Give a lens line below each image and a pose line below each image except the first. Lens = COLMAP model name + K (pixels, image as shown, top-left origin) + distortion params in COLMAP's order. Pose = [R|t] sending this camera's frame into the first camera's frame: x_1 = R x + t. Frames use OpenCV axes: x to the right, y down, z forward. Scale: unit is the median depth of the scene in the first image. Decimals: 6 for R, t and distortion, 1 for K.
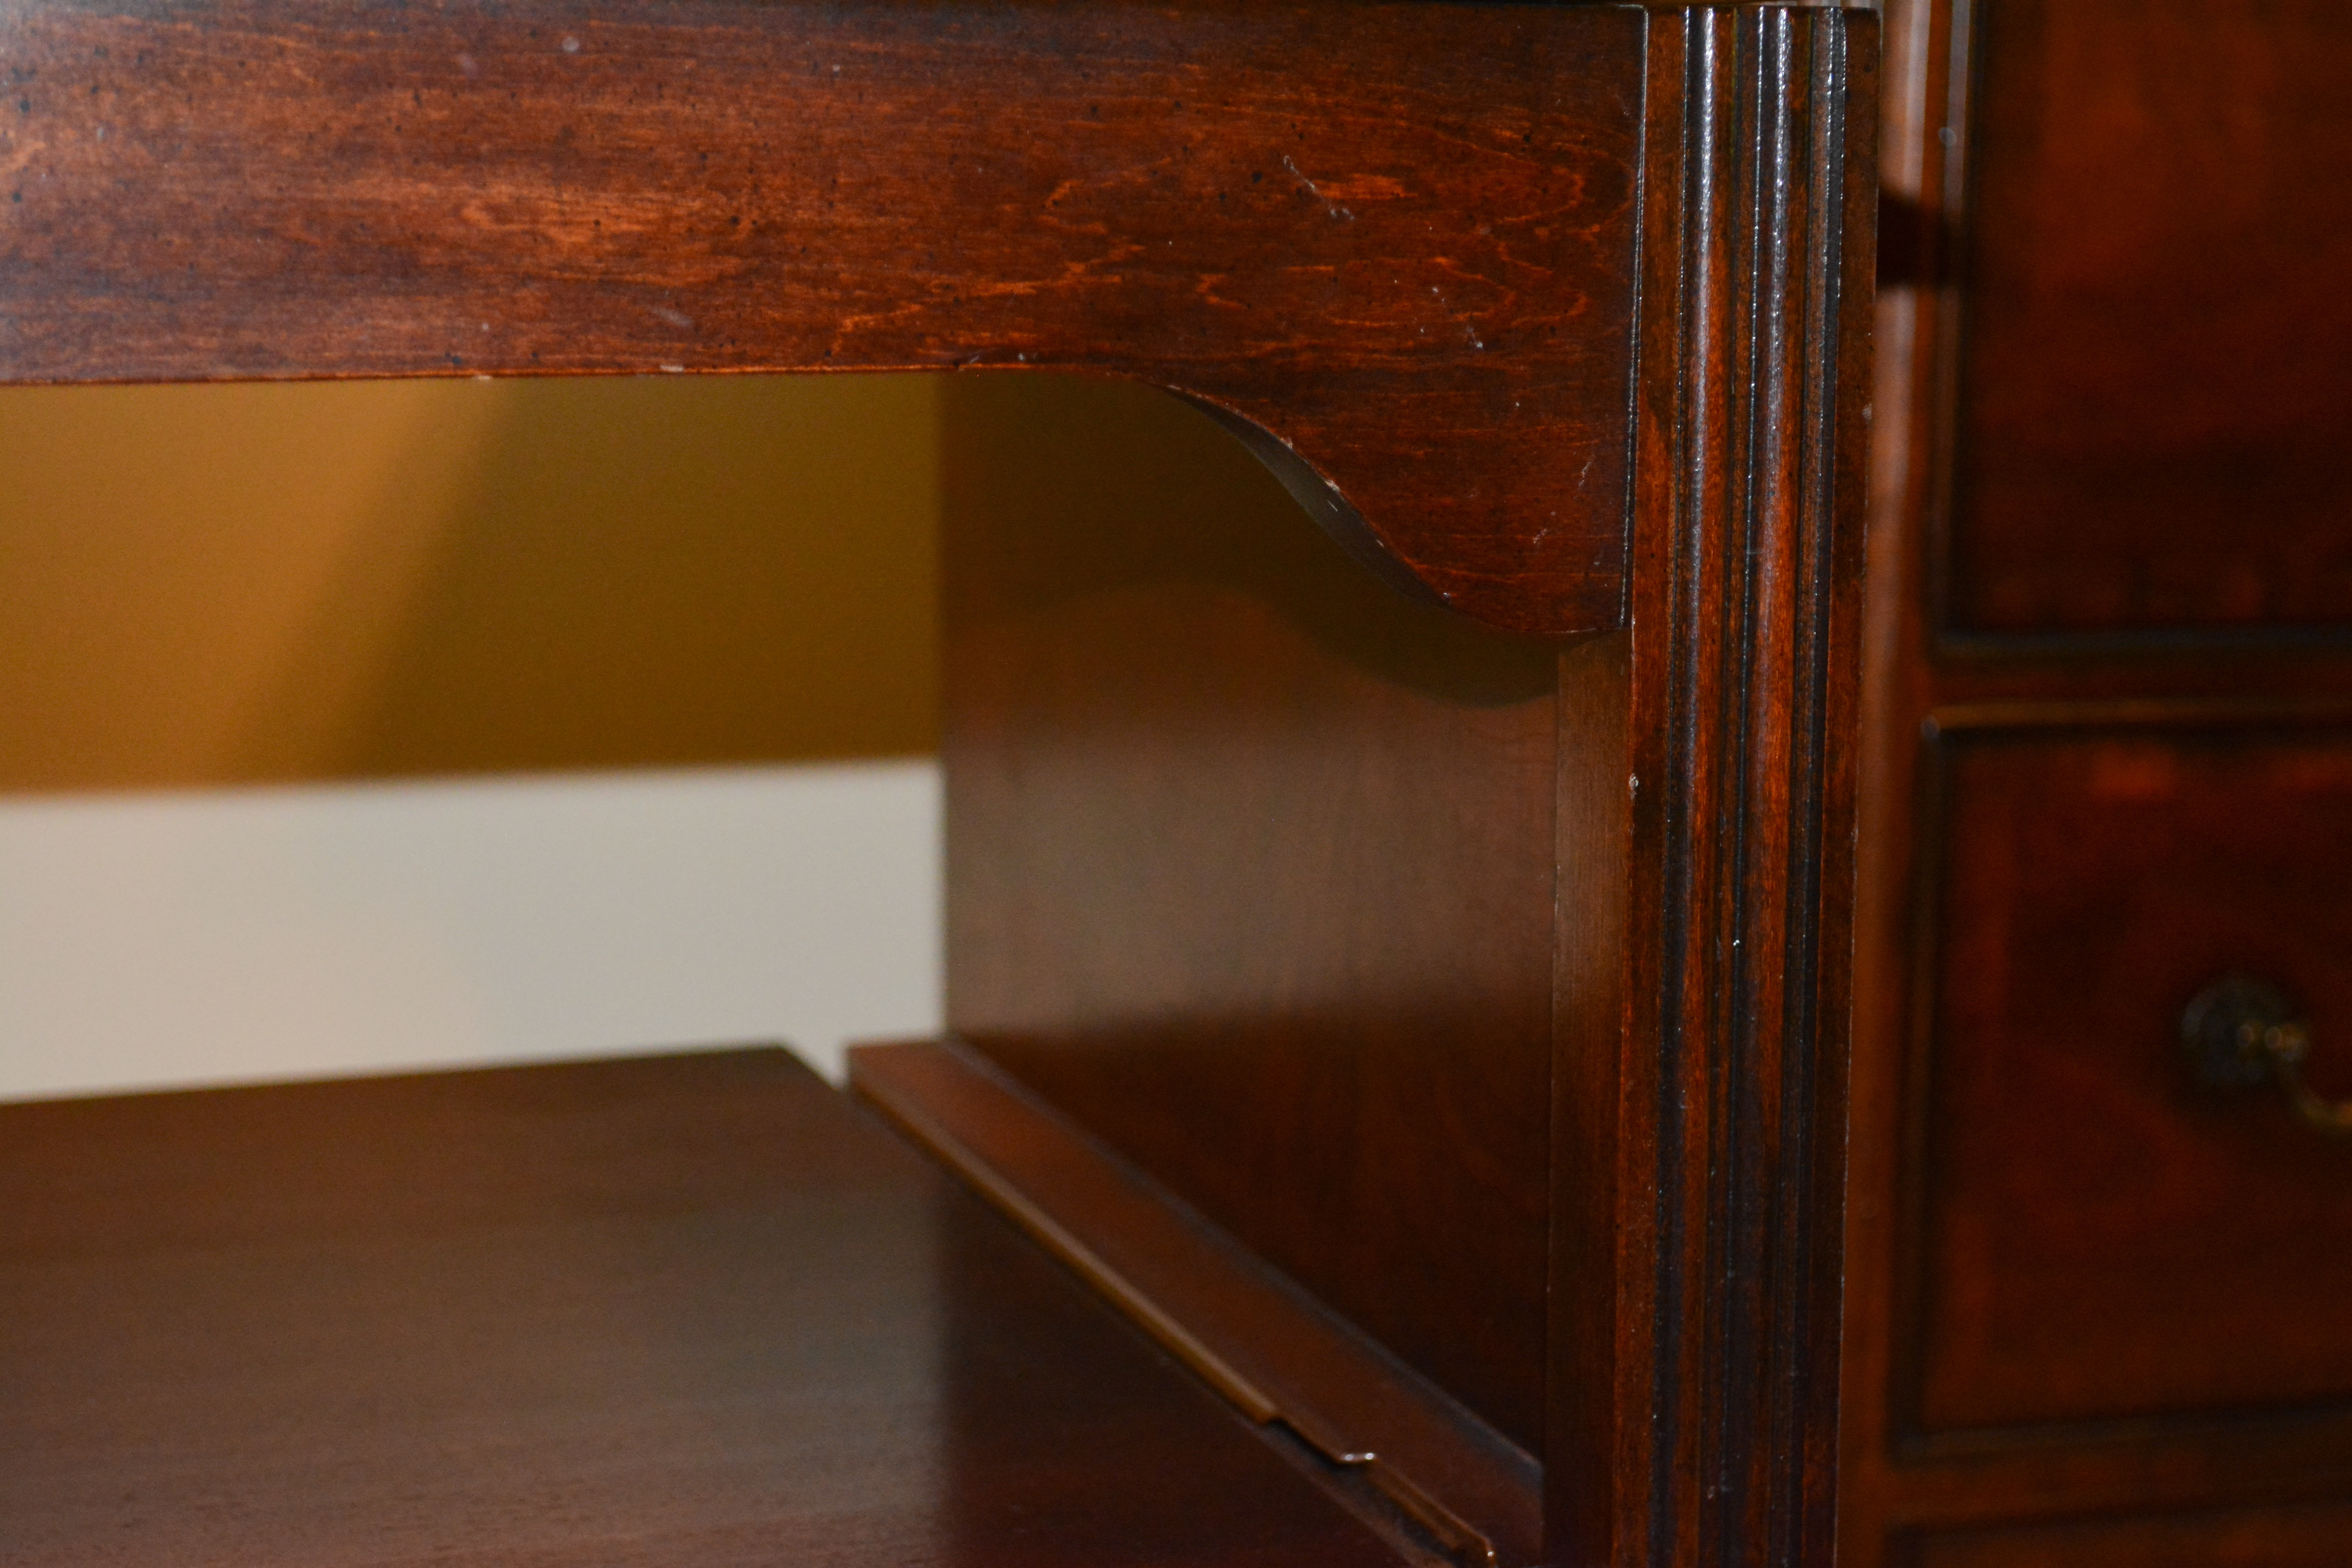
lens RADIAL K [[4024.5, 0, 1172.7], [0, 4024.5, 790.4], [0, 0, 1]] dist [-0.003359, 0.000000]
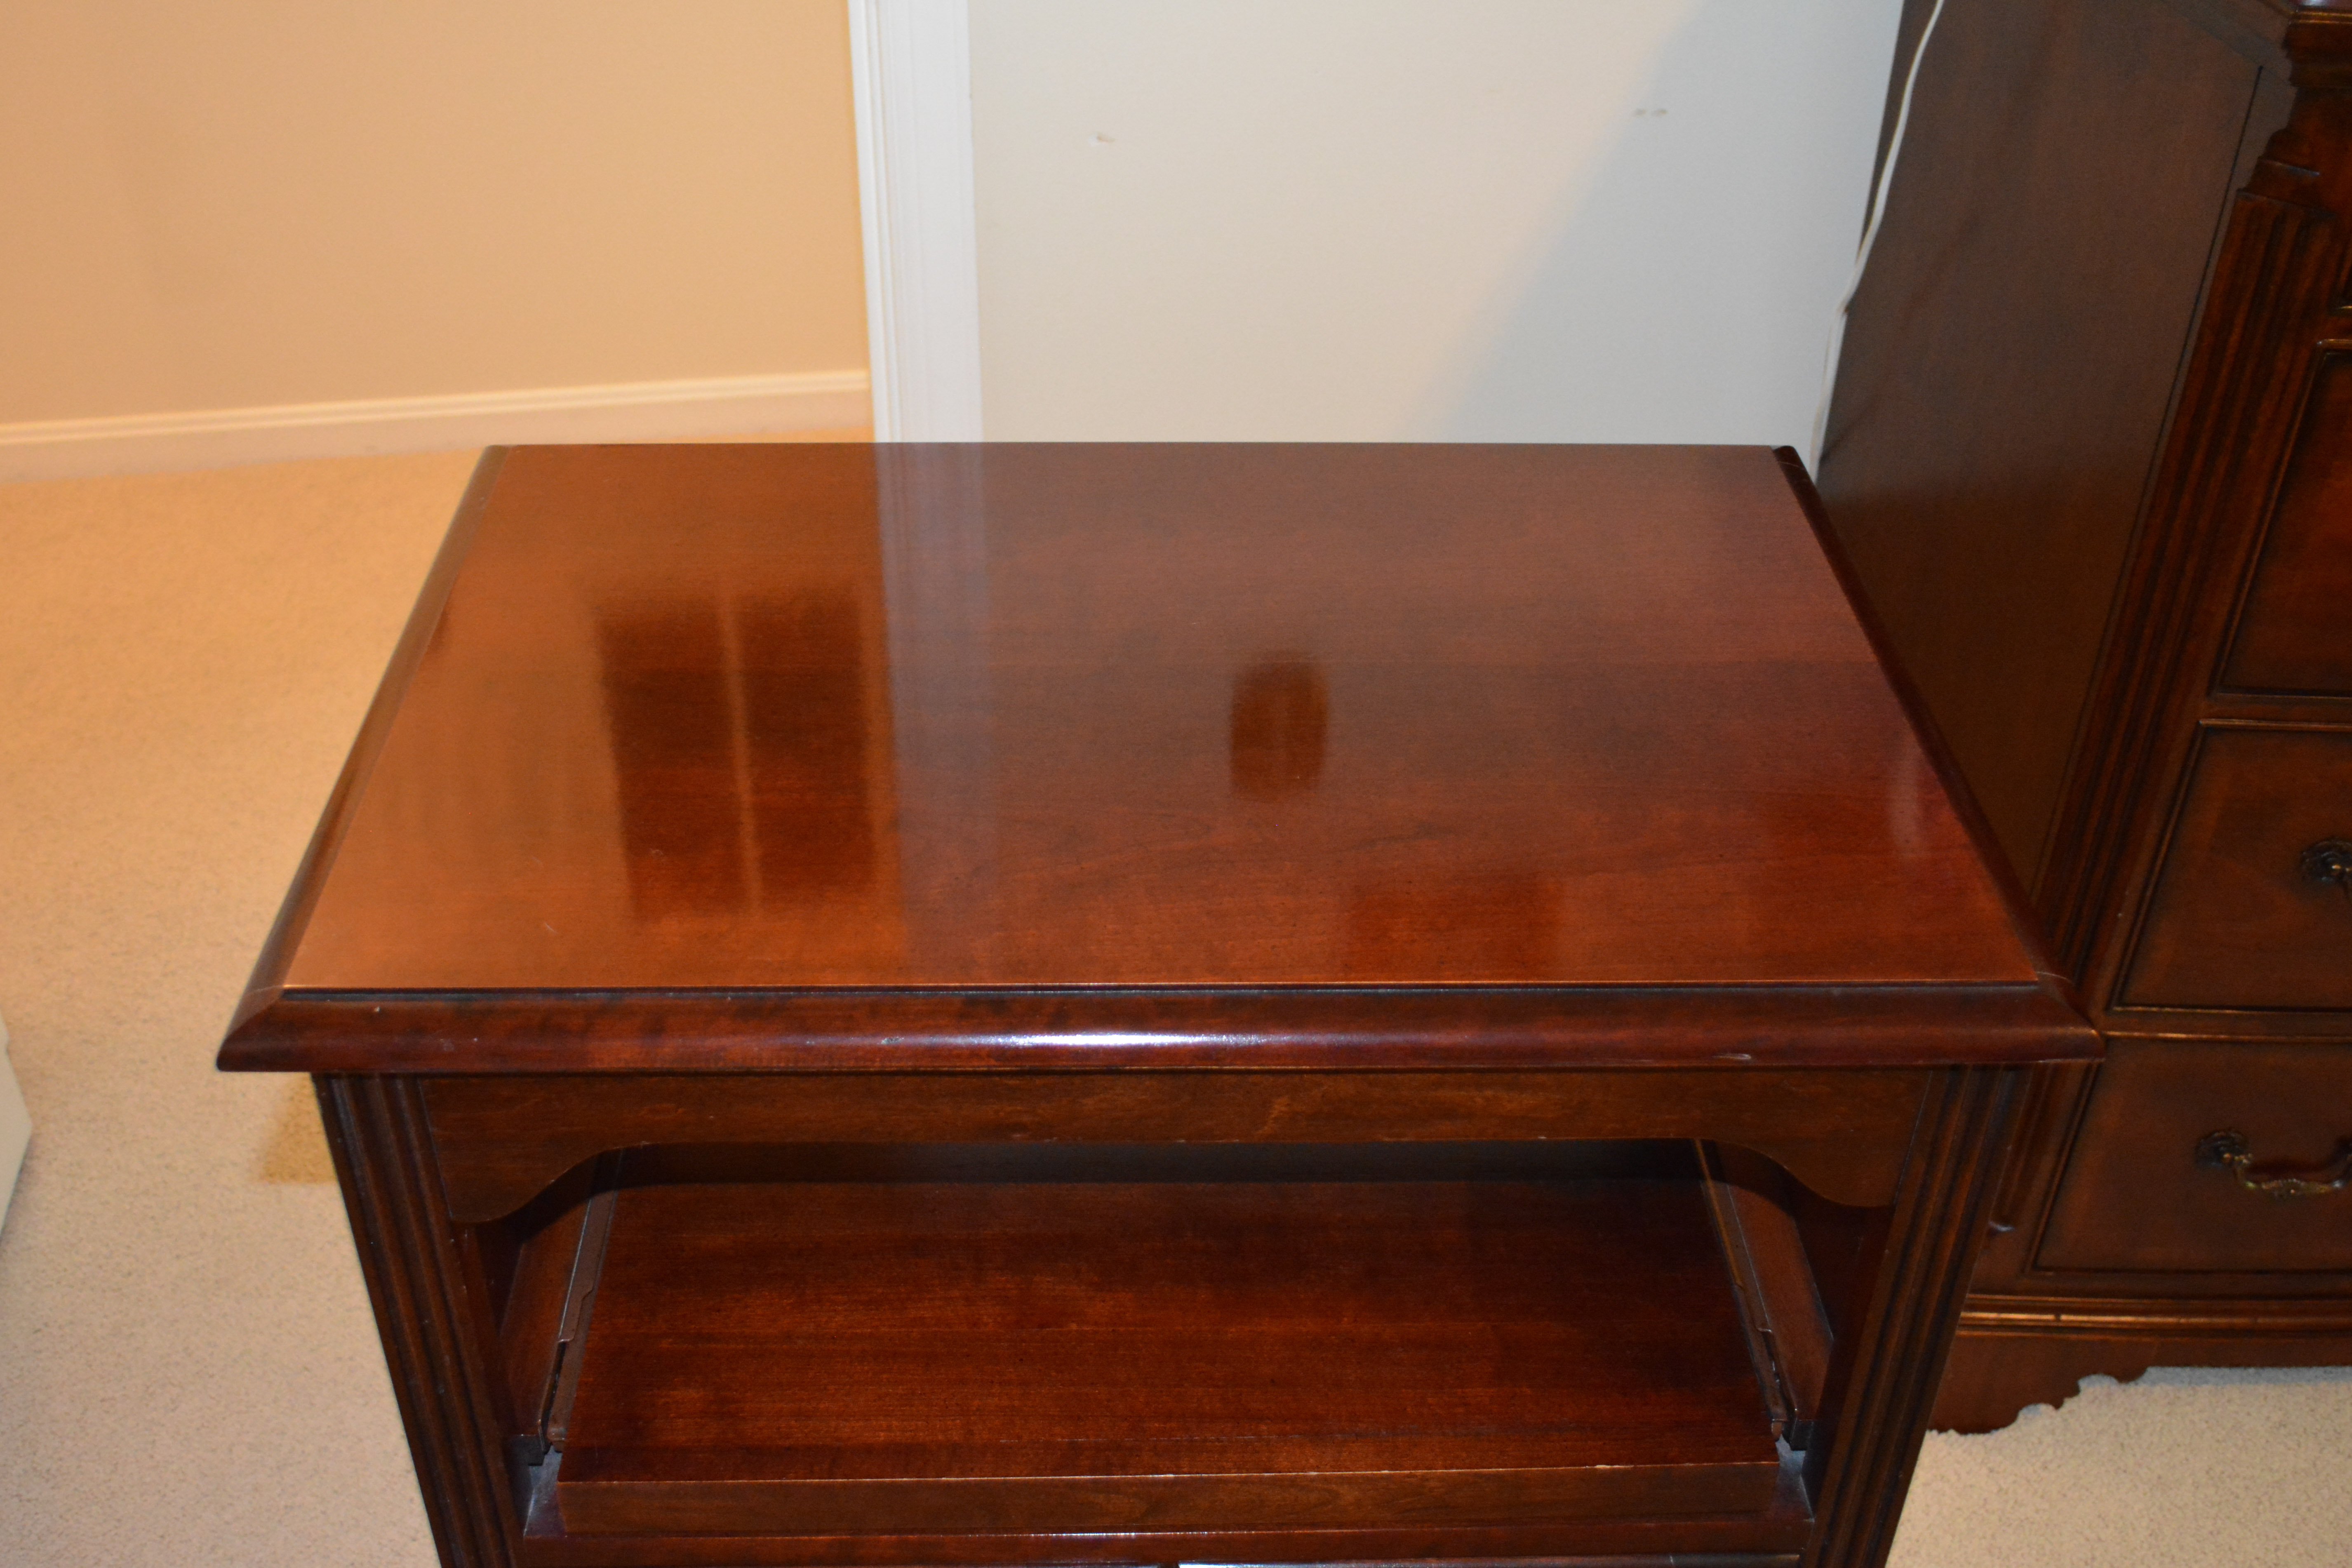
lens RADIAL K [[2402.4, 0, 1155.8], [0, 2402.4, 808.5], [0, 0, 1]] dist [-0.060613, 0.000000]
pose [[0.950231, 0.183183, -0.252002, -0.001836], [-0.054915, 0.894694, 0.443292, -0.957833], [0.306668, -0.407391, 0.860225, -0.390937]]
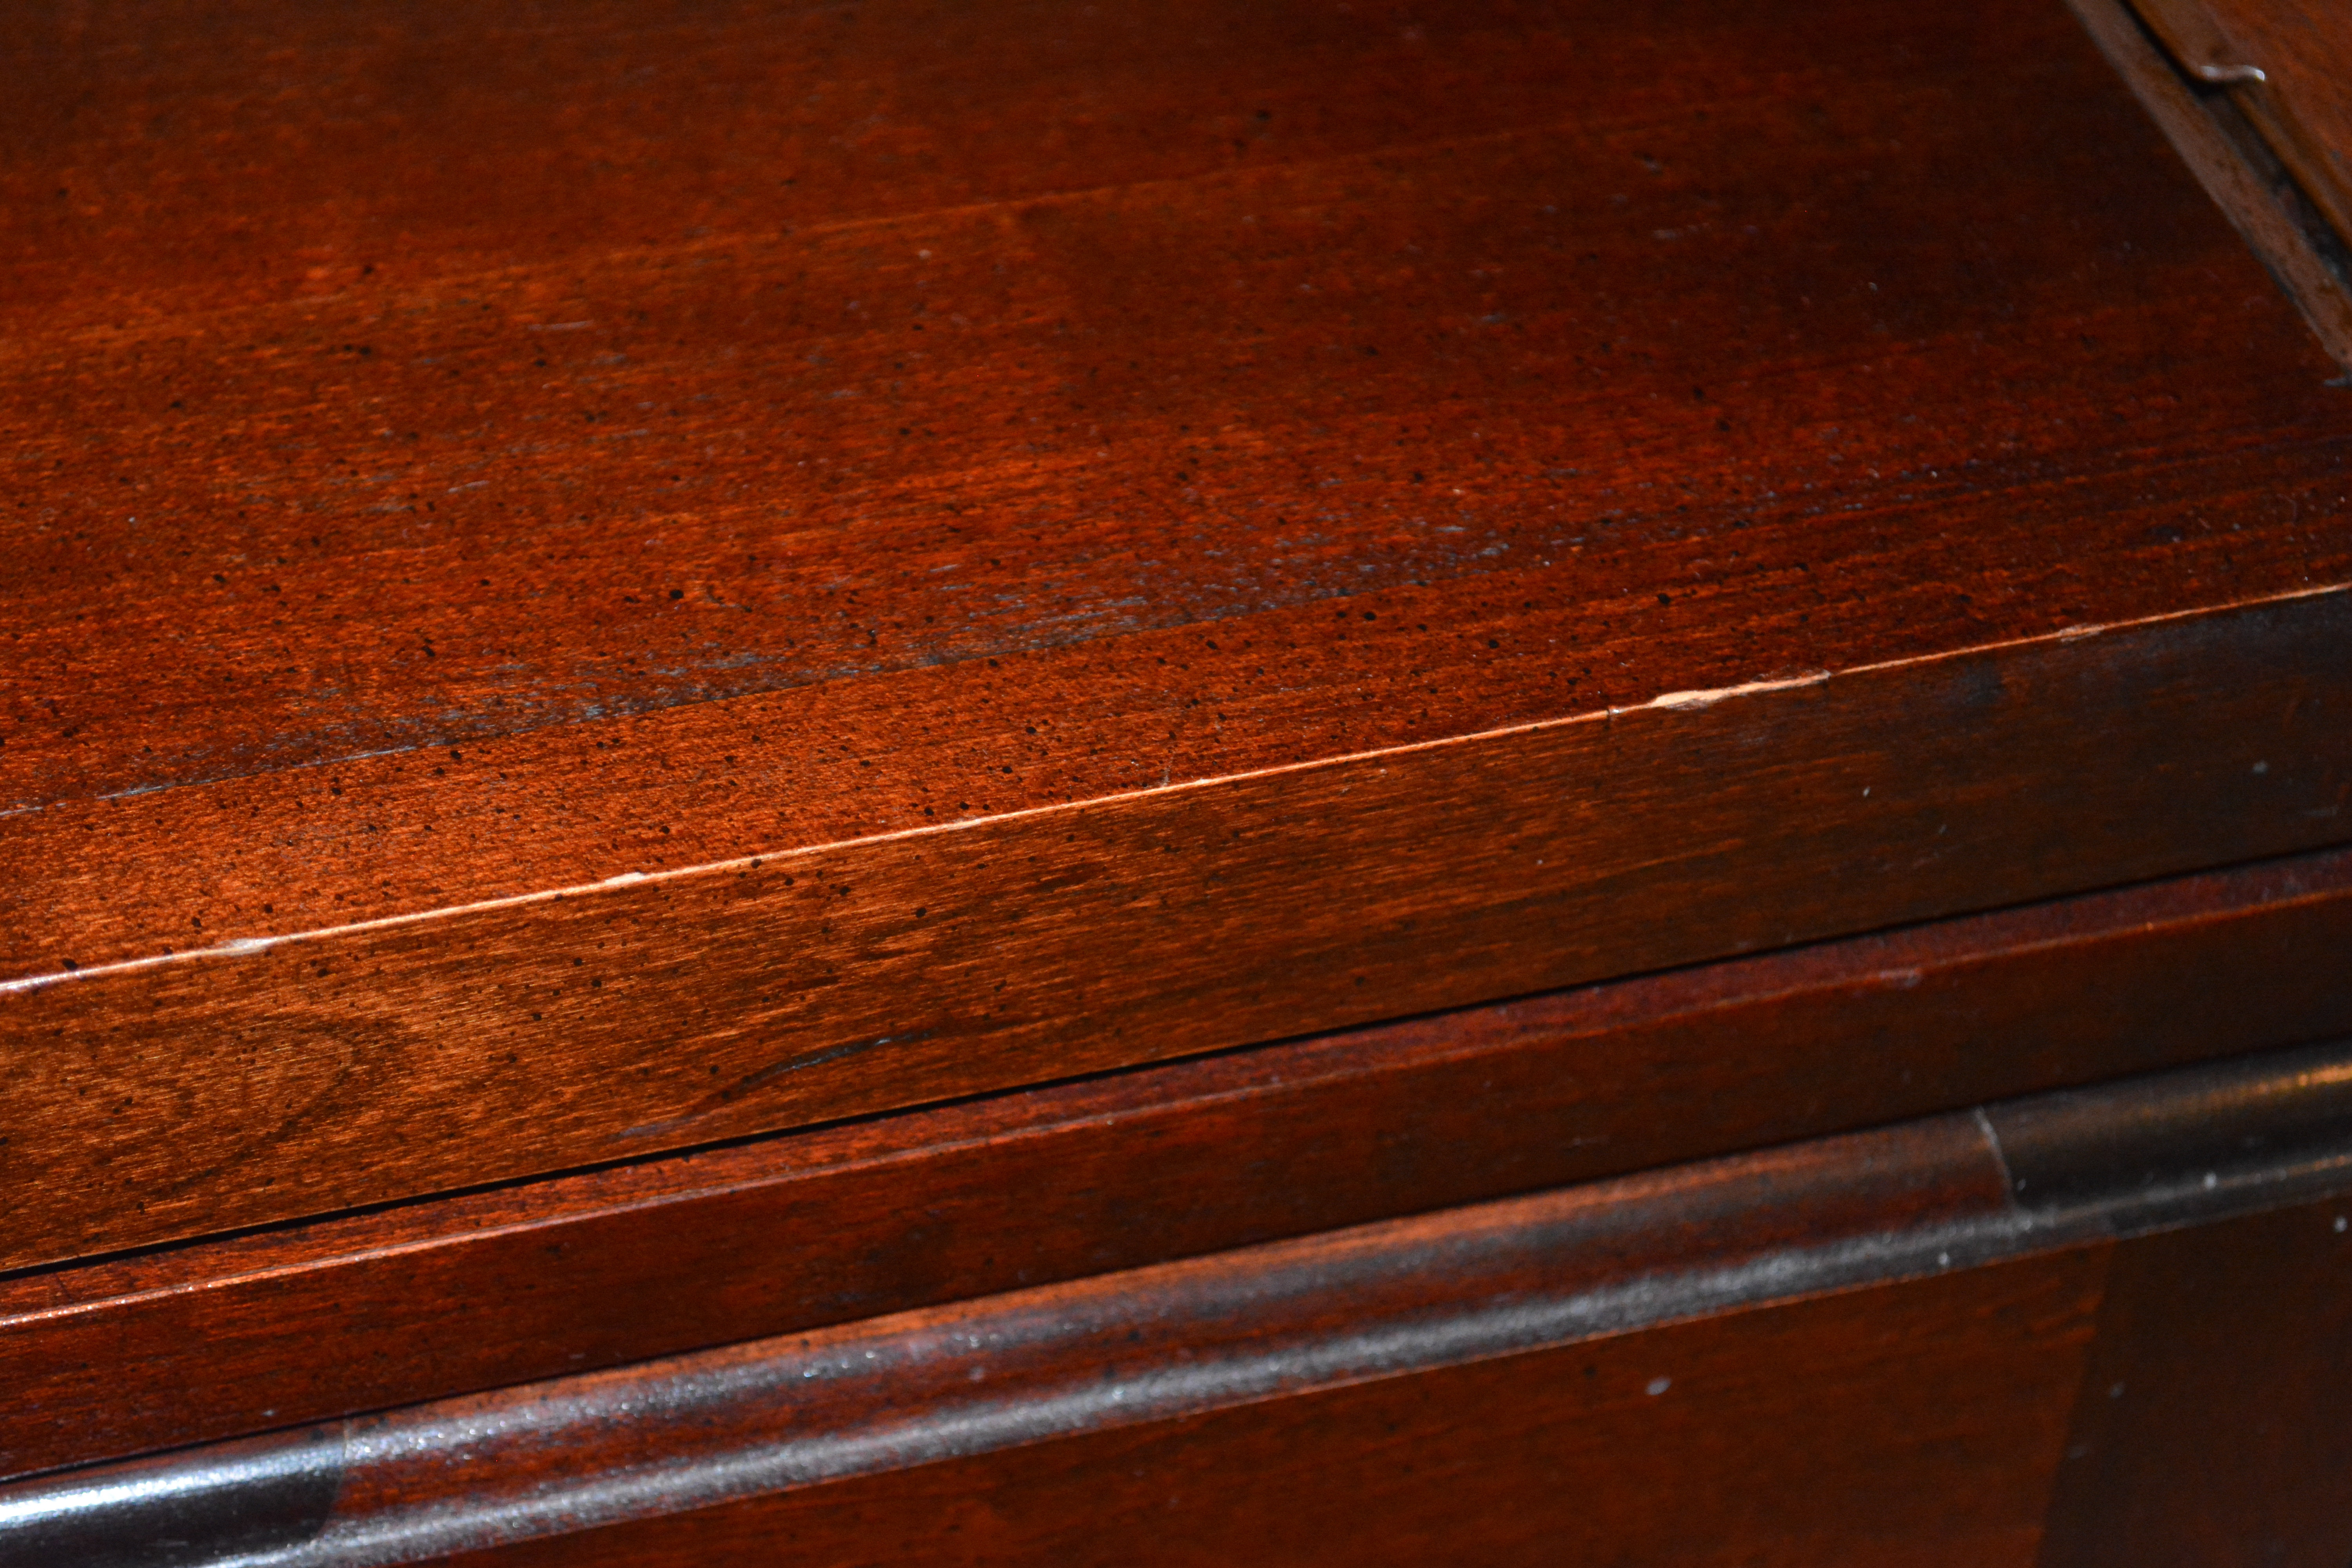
lens RADIAL K [[5282.1, 0, 1162.1], [0, 5282.1, 796.7], [0, 0, 1]] dist [0.060896, 0.000000]
pose [[0.997978, 0.063512, -0.002372, -0.116558], [-0.052212, 0.840557, 0.539201, -0.178896], [0.036240, -0.537987, 0.842174, 0.343073]]
